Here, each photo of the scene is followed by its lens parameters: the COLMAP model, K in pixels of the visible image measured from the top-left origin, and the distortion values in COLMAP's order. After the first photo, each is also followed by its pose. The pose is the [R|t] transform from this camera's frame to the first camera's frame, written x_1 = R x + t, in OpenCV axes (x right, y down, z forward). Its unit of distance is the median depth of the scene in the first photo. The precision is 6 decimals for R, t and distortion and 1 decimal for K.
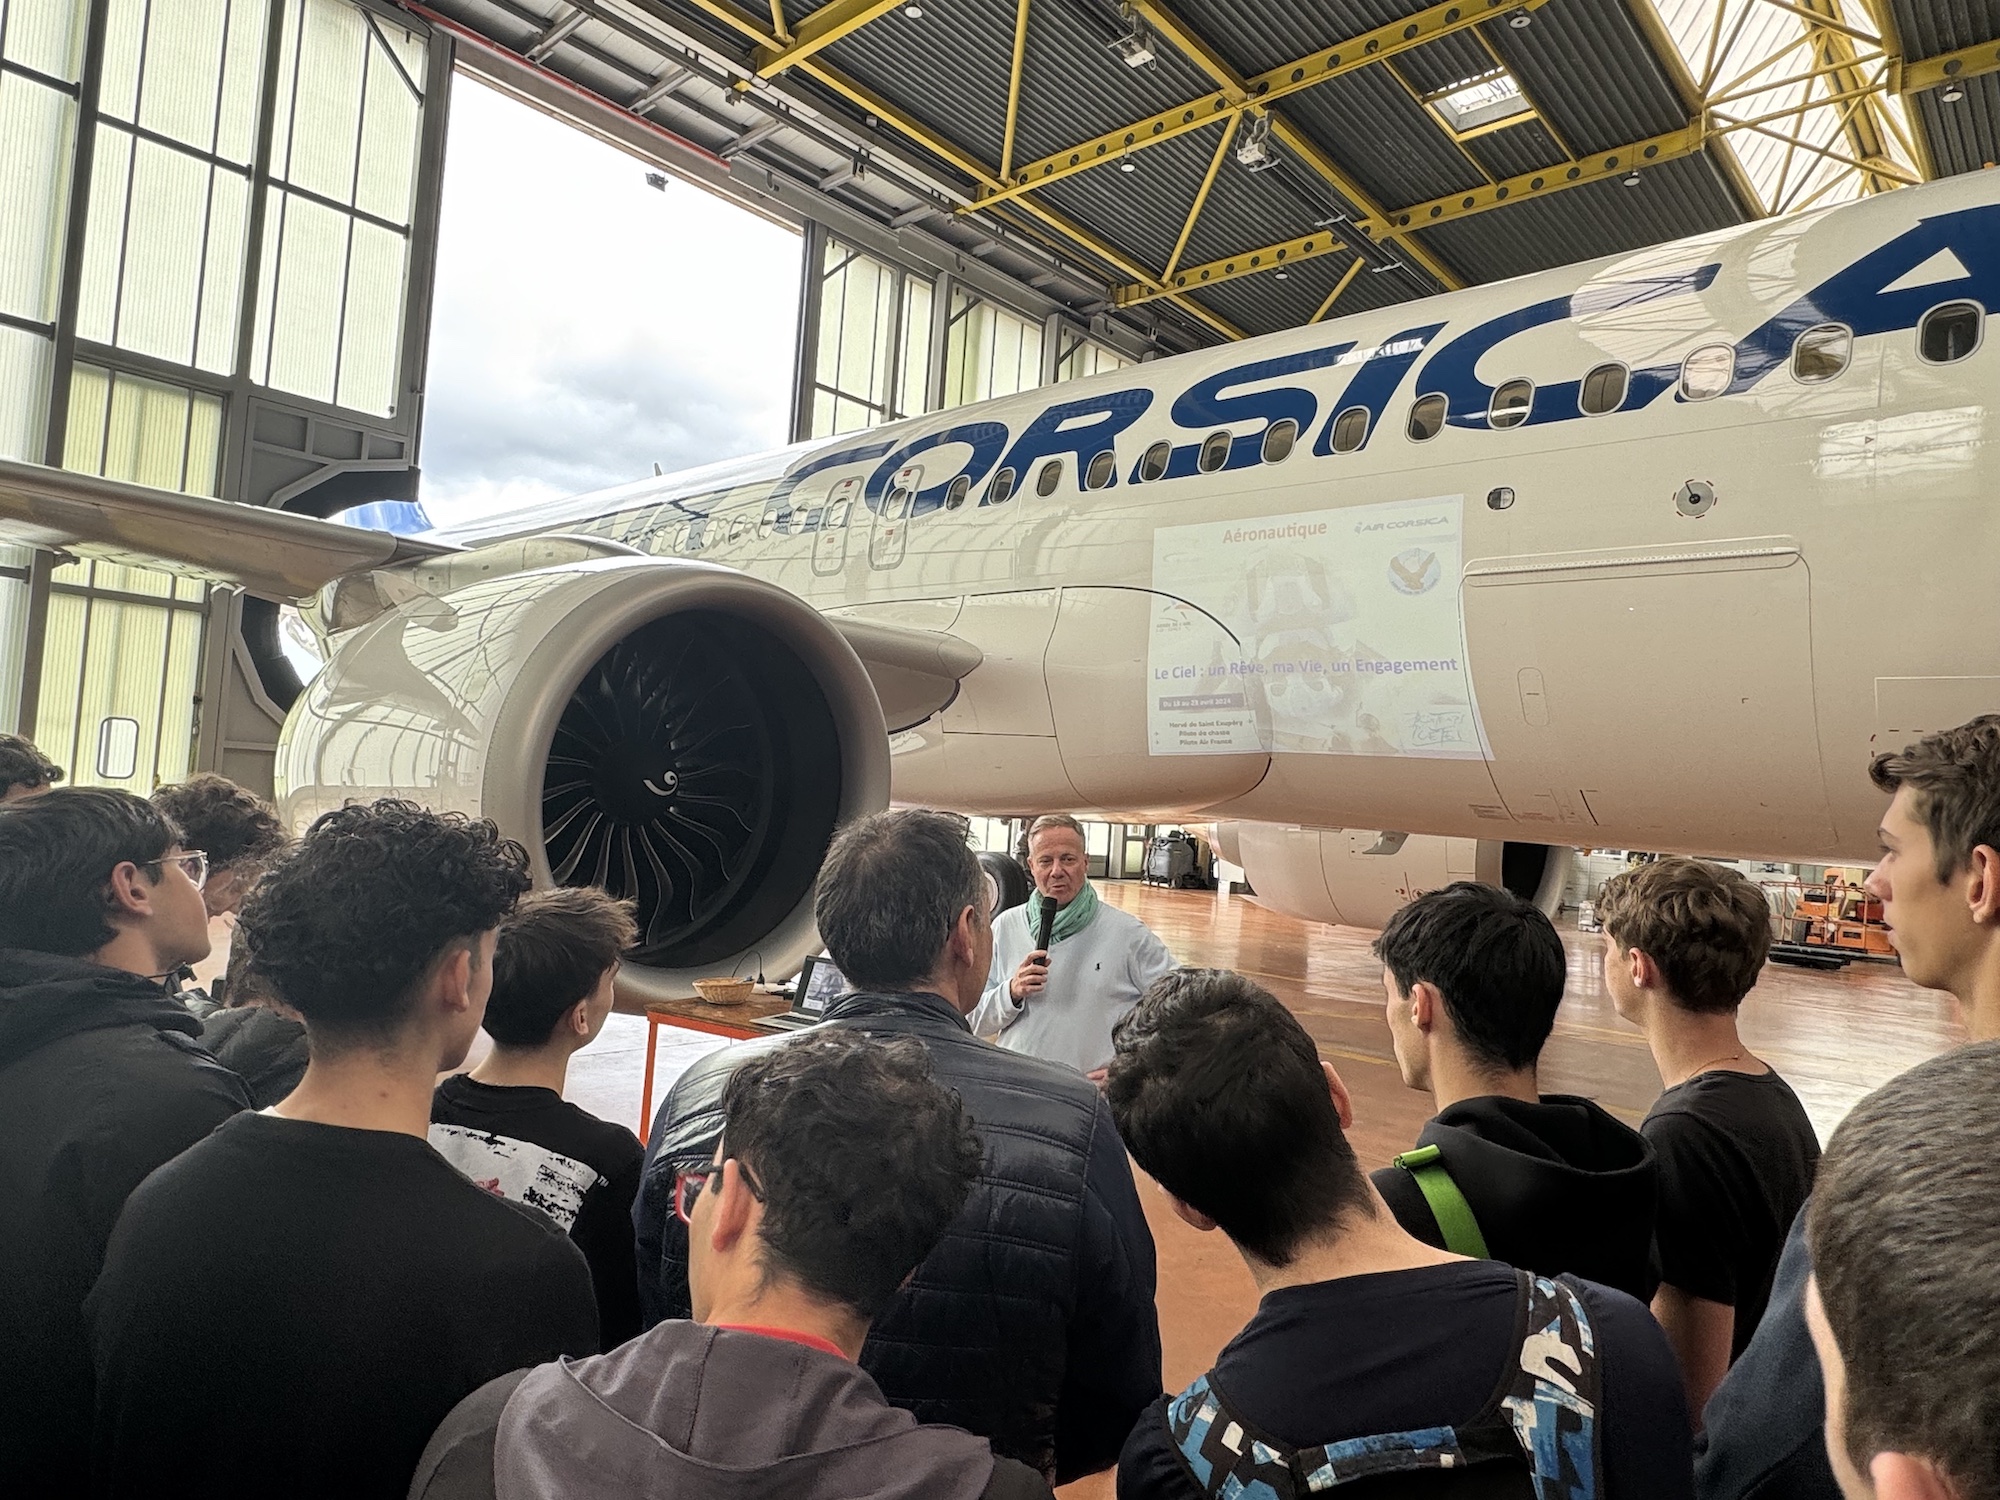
lens RADIAL K [[1215.4, 0, 1000.0], [0, 1215.4, 750.0], [0, 0, 1]] dist [-0.003732, 0.001740]
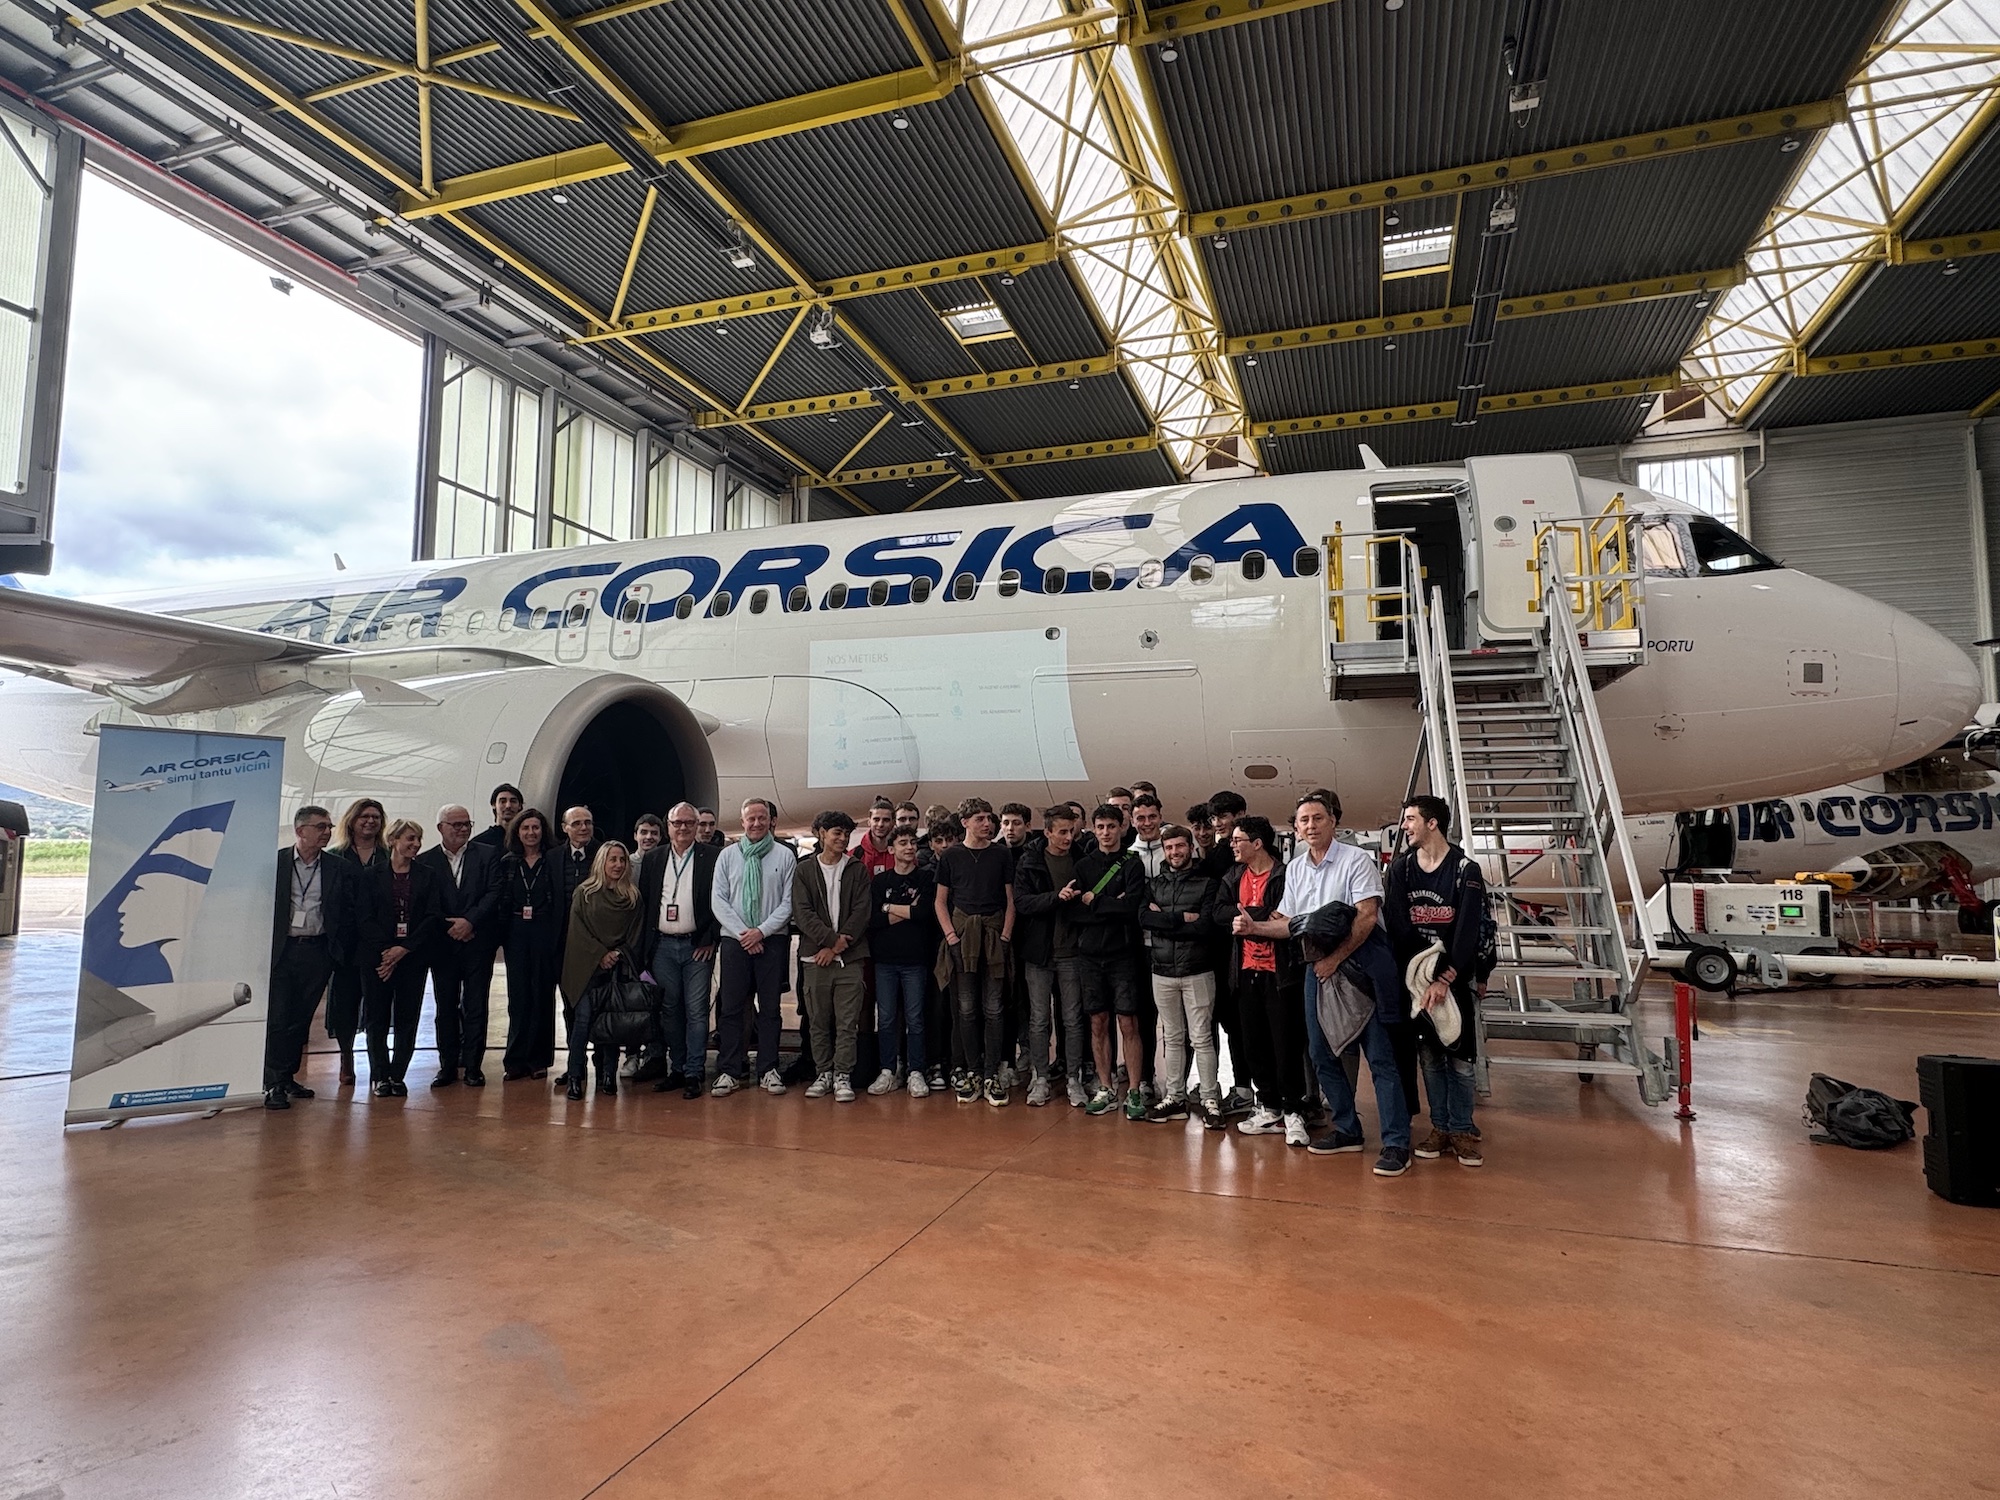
lens RADIAL K [[1107.8, 0, 1000.0], [0, 1107.8, 750.0], [0, 0, 1]] dist [0.002447, -0.000006]
pose [[0.911888, -0.024547, 0.409704, -0.119631], [0.040187, 0.998754, -0.029605, 0.003507], [-0.408466, 0.043461, 0.911738, -0.162046]]
